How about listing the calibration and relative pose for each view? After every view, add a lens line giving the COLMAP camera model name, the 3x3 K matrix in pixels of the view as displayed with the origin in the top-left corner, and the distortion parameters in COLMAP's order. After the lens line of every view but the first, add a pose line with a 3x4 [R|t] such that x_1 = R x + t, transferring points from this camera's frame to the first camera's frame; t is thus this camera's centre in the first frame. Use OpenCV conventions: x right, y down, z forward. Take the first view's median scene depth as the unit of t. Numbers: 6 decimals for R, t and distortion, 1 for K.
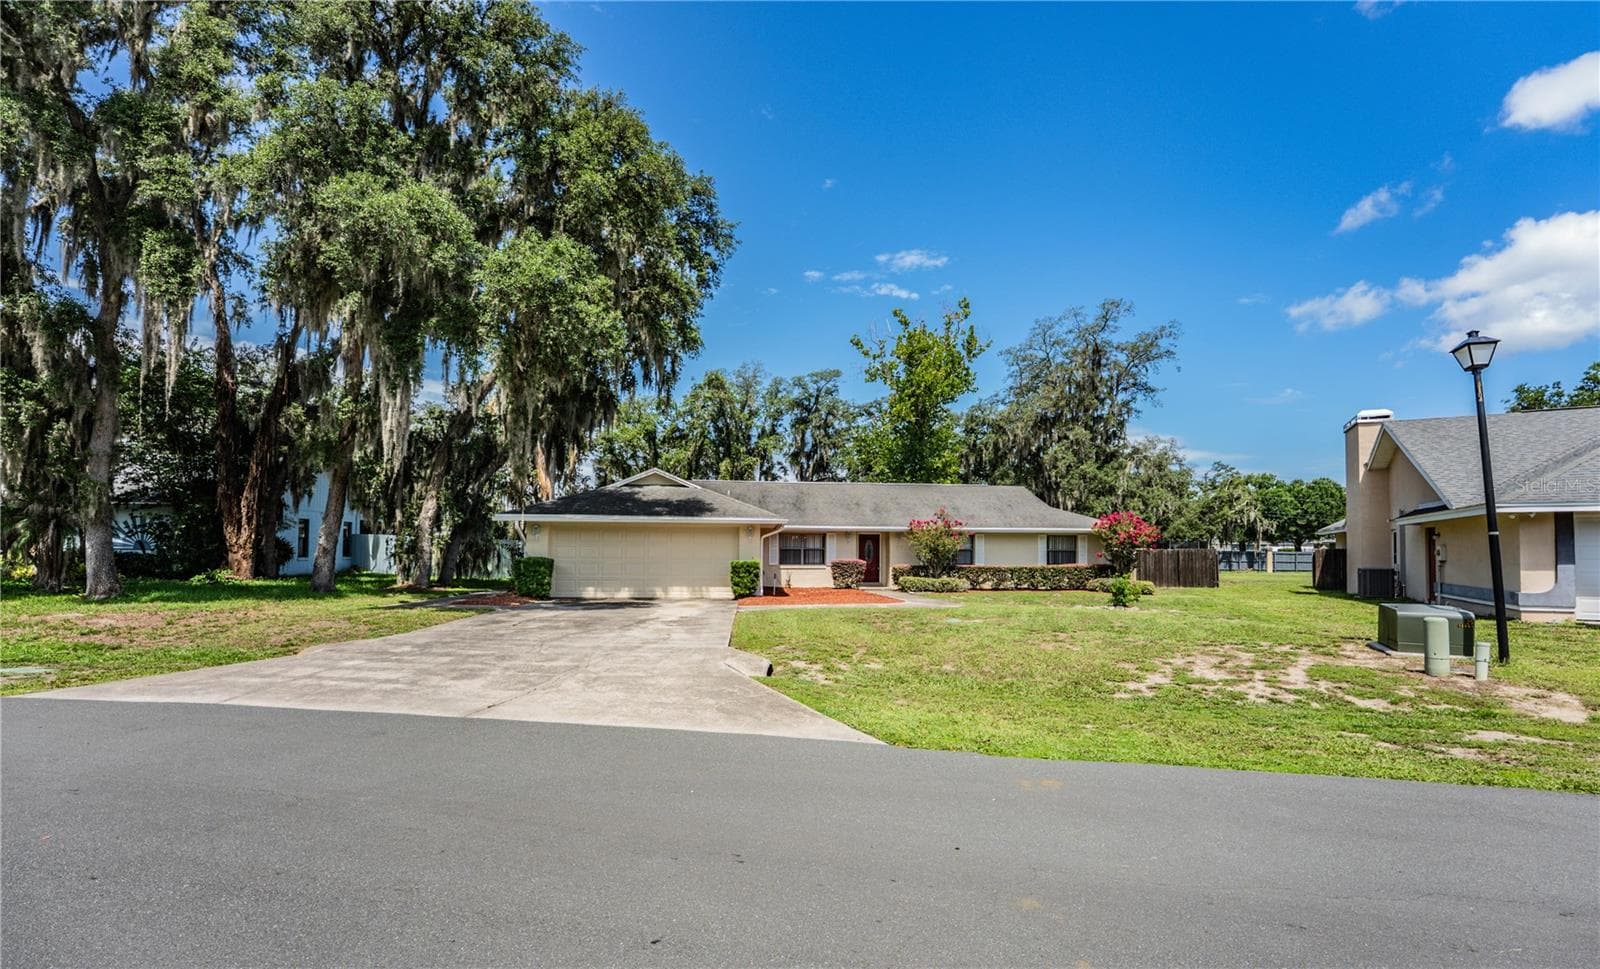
lens RADIAL K [[666.4, 0, 816.0], [0, 666.4, 533.1], [0, 0, 1]] dist [-0.025621, 0.000521]
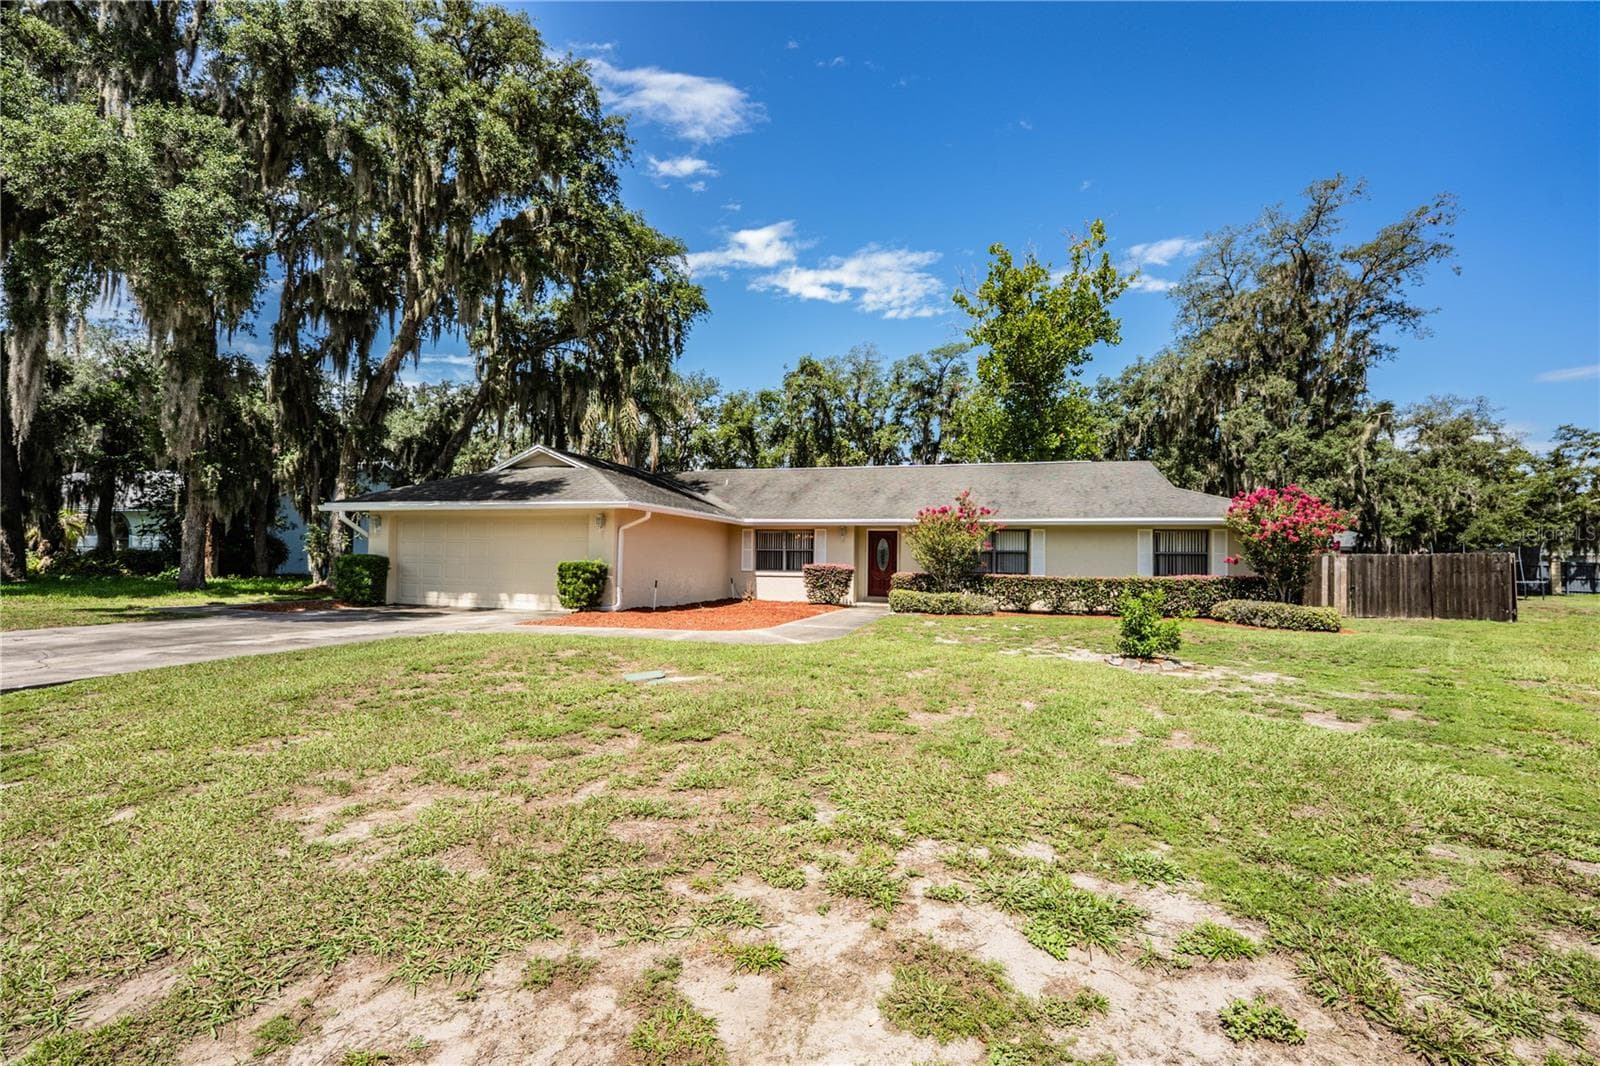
lens RADIAL K [[653.4, 0, 804.0], [0, 653.4, 540.1], [0, 0, 1]] dist [-0.027990, 0.000538]
pose [[0.932624, -0.004160, -0.360826, 0.268636], [0.001439, 0.999968, -0.007811, 0.018021], [0.360847, 0.006766, 0.932601, 0.312096]]
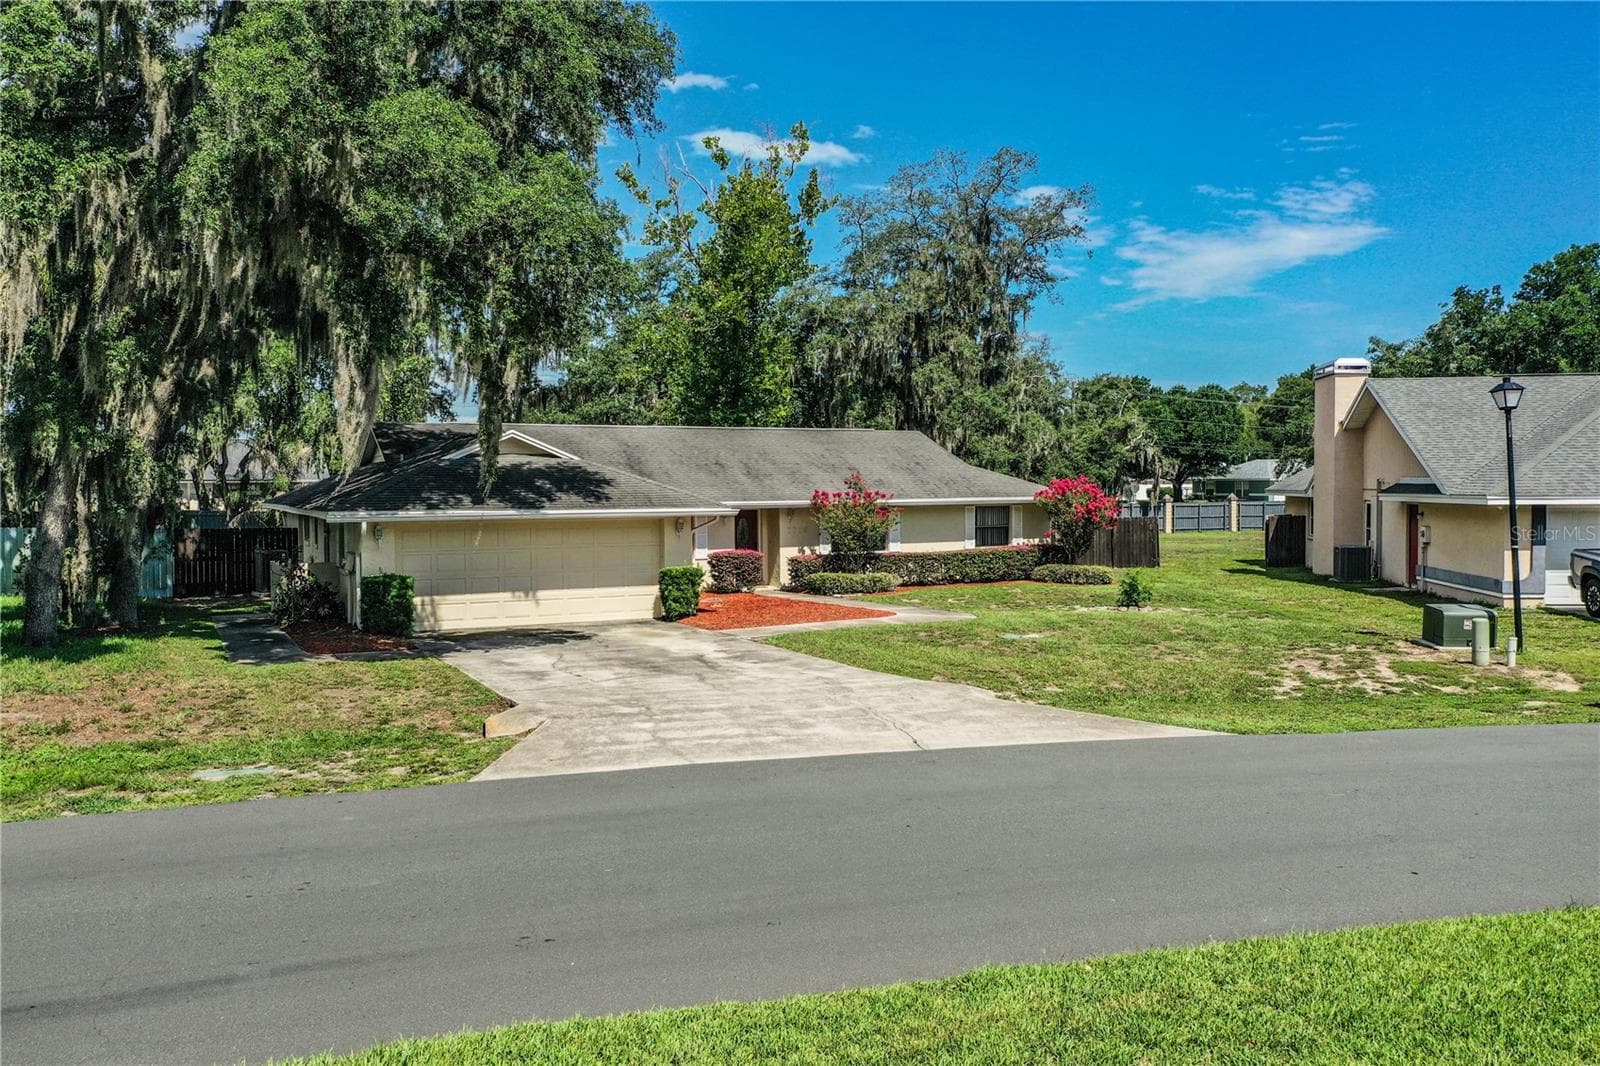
lens RADIAL K [[1279.3, 0, 800.0], [0, 1279.3, 533.0], [0, 0, 1]] dist [0.002196, -0.017338]
pose [[0.929135, -0.027398, 0.368724, -0.364612], [0.003520, 0.997861, 0.065276, -0.062570], [-0.369724, -0.059352, 0.927244, -0.245054]]
